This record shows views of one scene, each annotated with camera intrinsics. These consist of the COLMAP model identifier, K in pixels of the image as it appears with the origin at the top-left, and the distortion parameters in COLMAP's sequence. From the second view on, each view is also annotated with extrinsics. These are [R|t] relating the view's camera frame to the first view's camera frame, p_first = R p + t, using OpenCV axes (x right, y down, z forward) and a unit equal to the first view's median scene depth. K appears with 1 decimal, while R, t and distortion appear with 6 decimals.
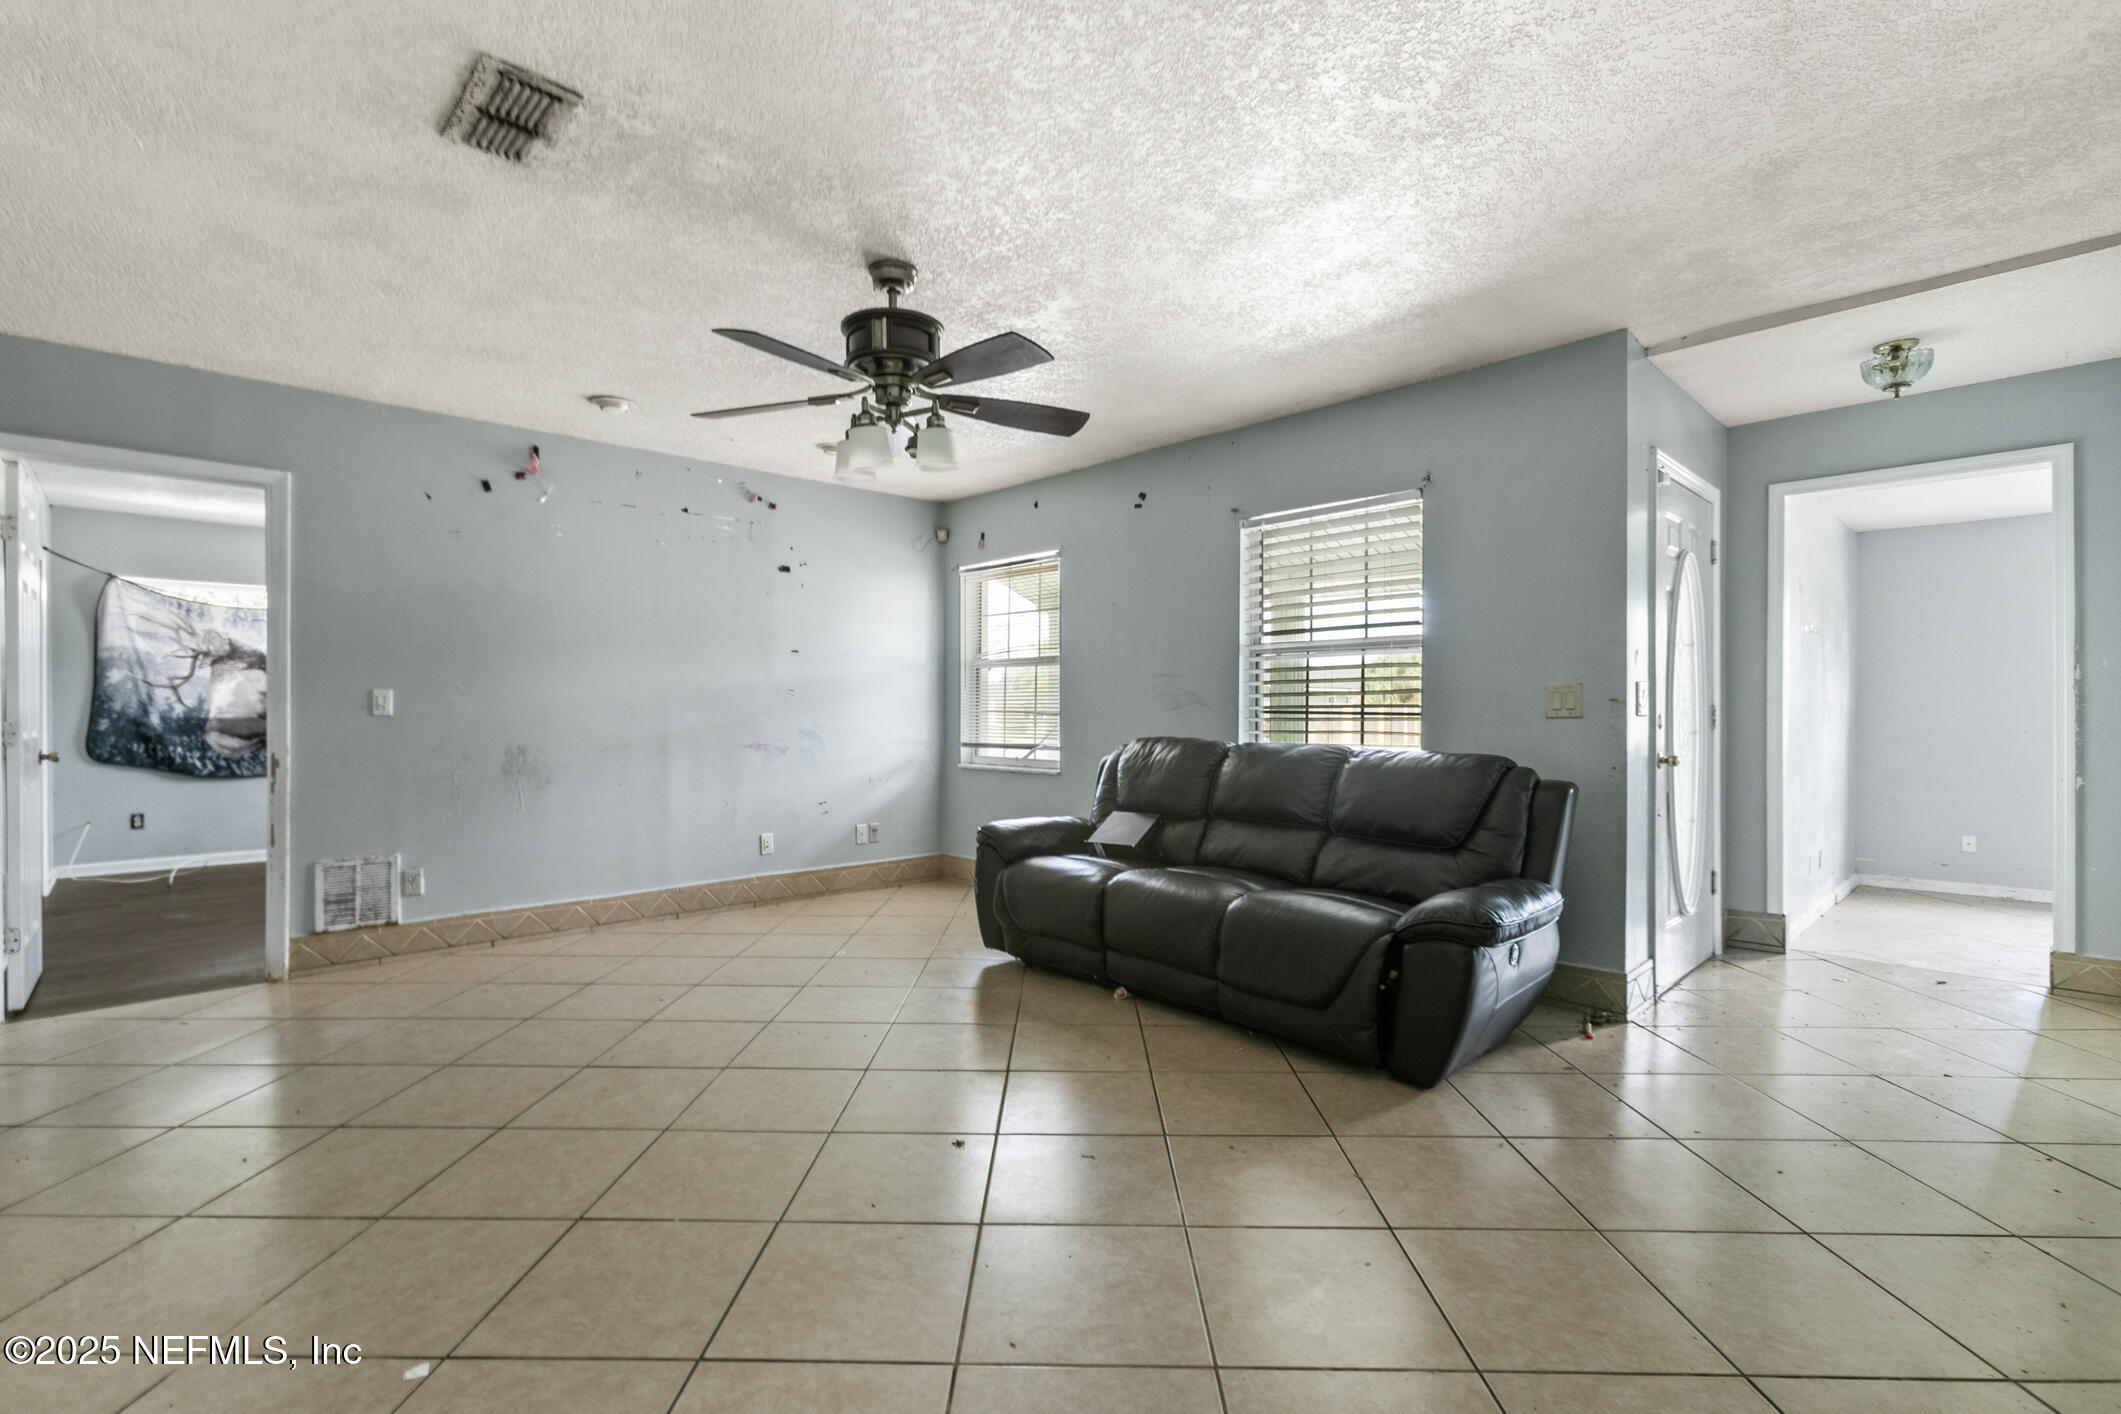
lens RADIAL K [[959.0, 0, 1056.3], [0, 959.0, 713.8], [0, 0, 1]] dist [-0.025051, 0.000145]
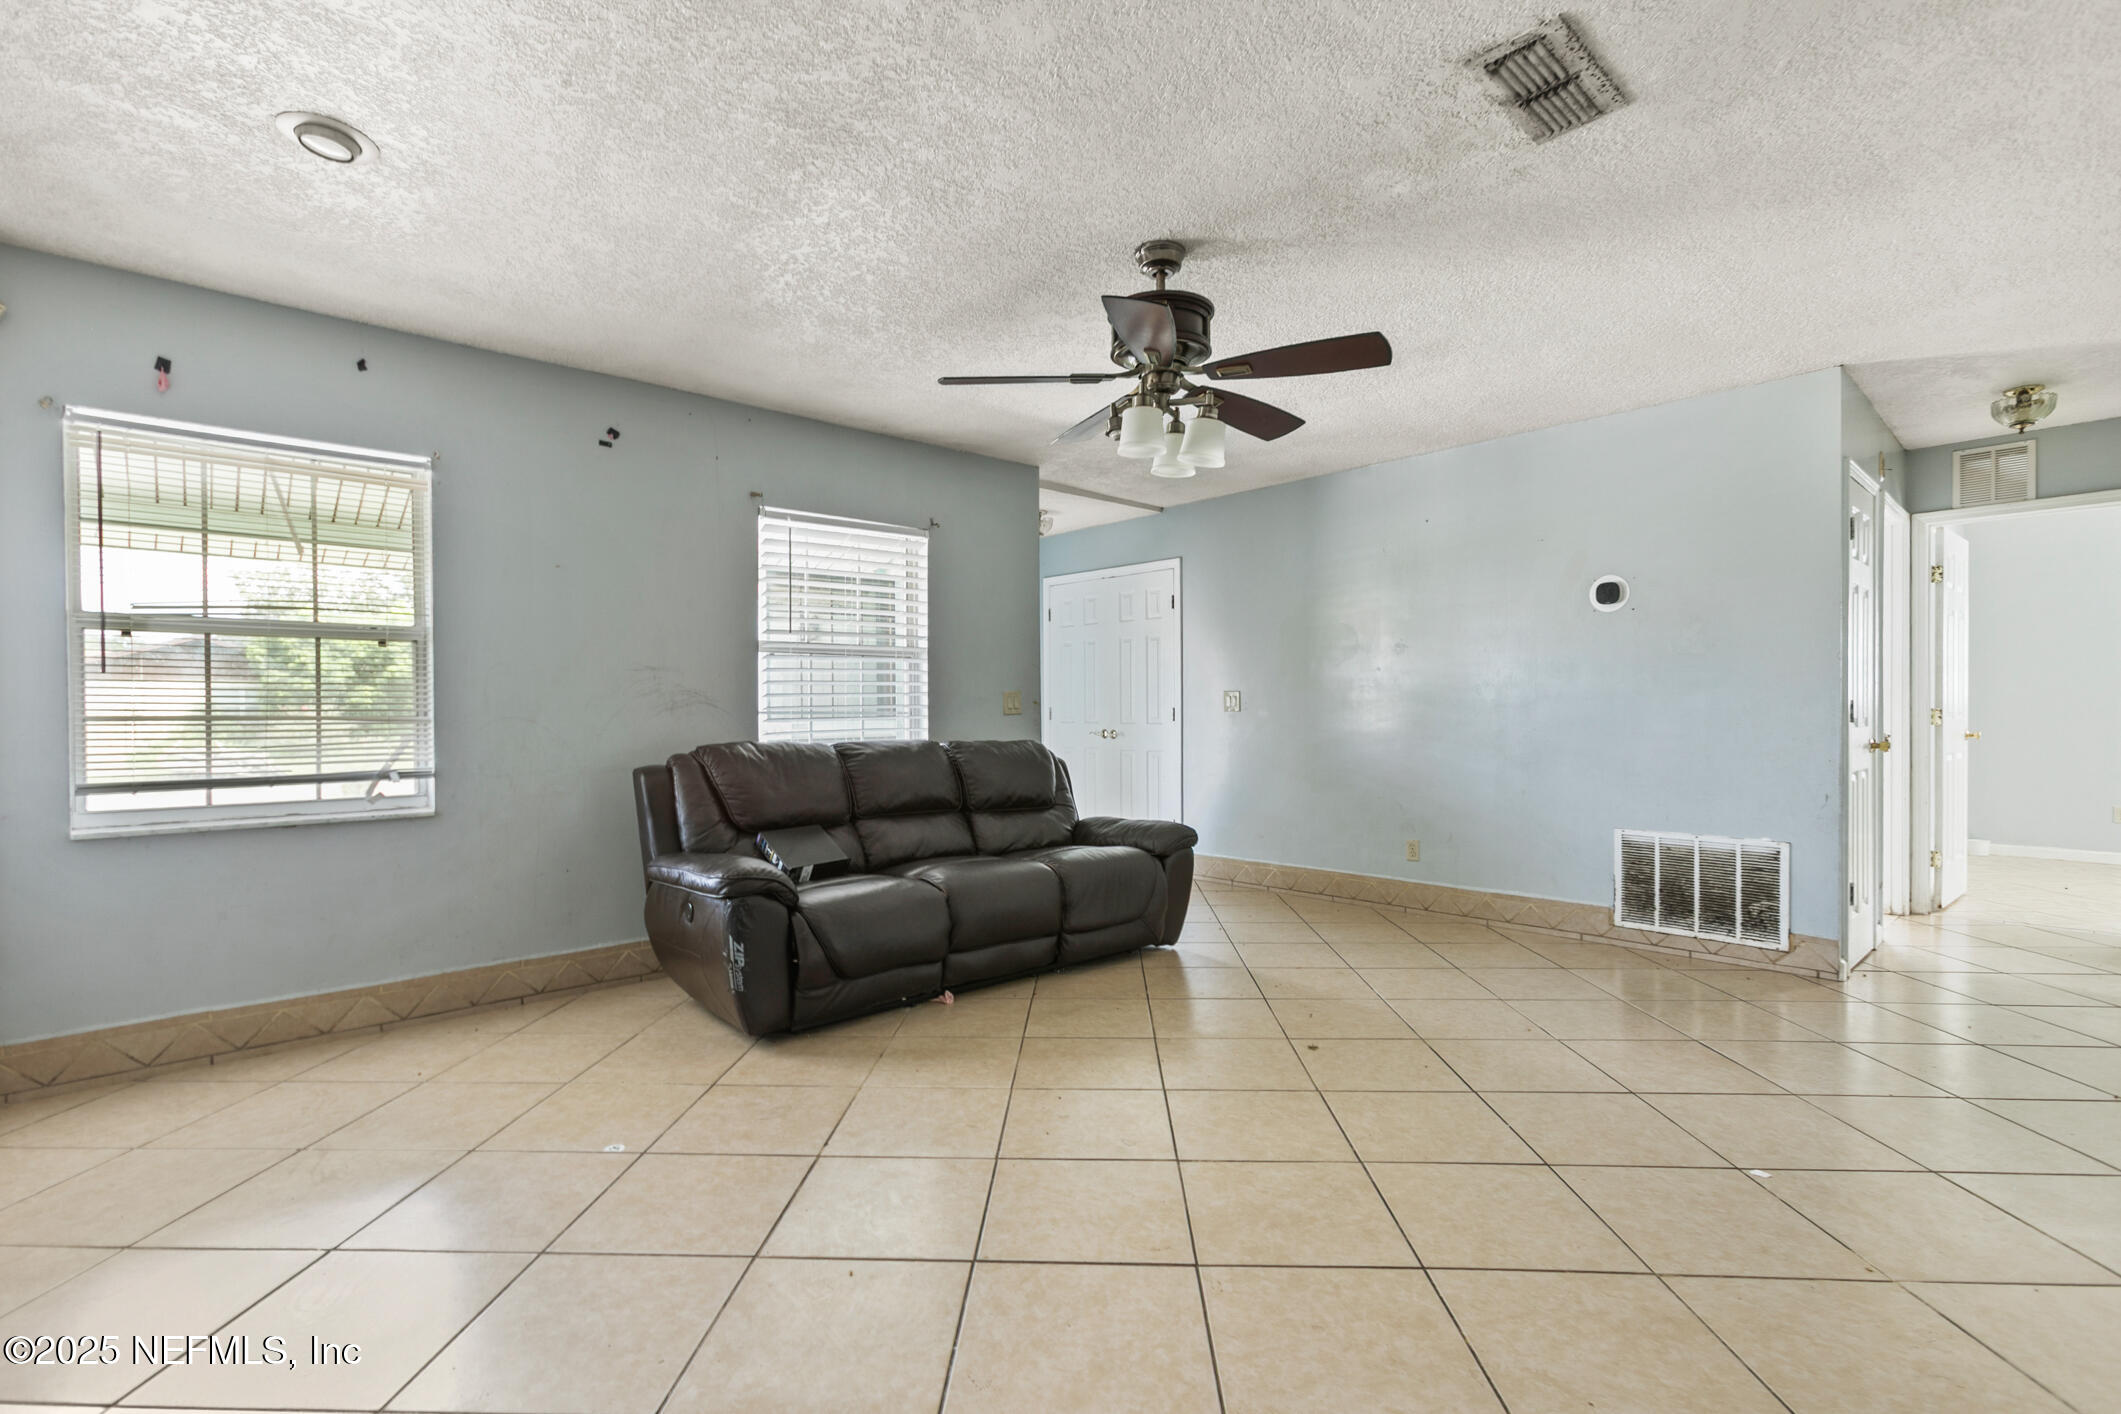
lens RADIAL K [[949.0, 0, 1058.4], [0, 949.0, 717.1], [0, 0, 1]] dist [-0.023819, 0.000168]
pose [[0.028737, -0.007180, 0.999561, -0.921566], [0.012792, 0.999895, 0.006815, -0.000708], [-0.999505, 0.012590, 0.028825, 0.878161]]
